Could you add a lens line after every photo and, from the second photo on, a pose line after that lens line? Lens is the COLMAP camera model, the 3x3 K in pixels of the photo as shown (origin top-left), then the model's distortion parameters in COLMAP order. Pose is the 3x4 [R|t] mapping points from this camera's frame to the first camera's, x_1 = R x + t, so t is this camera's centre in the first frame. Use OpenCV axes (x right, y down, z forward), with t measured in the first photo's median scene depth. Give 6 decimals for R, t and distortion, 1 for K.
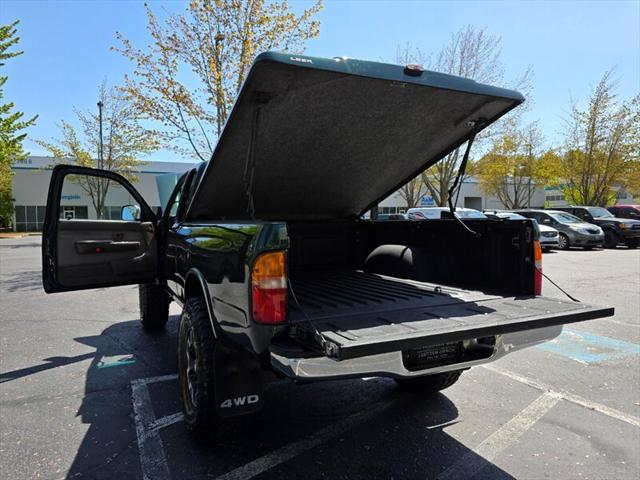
lens RADIAL K [[453.5, 0, 323.0], [0, 453.5, 236.9], [0, 0, 1]] dist [0.042079, -0.029703]
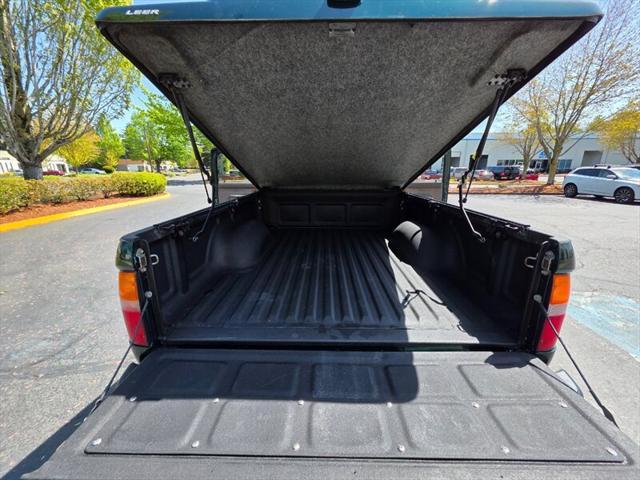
lens RADIAL K [[255.3, 0, 321.2], [0, 255.3, 237.2], [0, 0, 1]] dist [-0.000738, 0.000854]
pose [[0.887317, 0.127757, -0.443111, 0.281329], [-0.023705, 0.972226, 0.232842, -0.099931], [0.460551, -0.196100, 0.865701, 0.483826]]
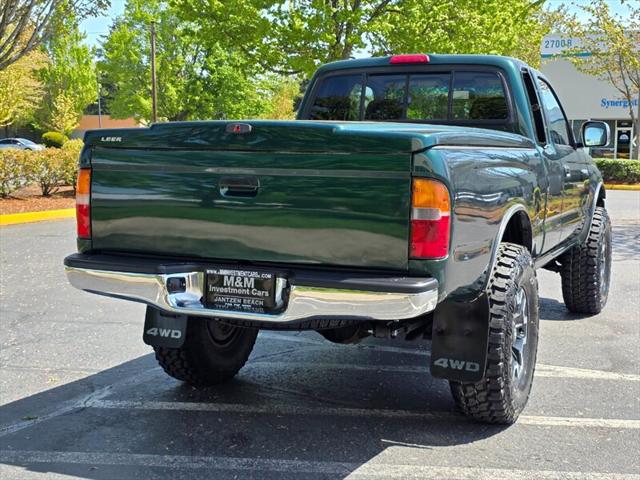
lens RADIAL K [[915.8, 0, 331.3], [0, 915.8, 247.2], [0, 0, 1]] dist [0.087430, 0.000000]
pose [[0.647861, 0.099223, -0.755268, 1.223273], [-0.044912, 0.994731, 0.092157, -0.007528], [0.760433, -0.025784, 0.648904, 0.021069]]
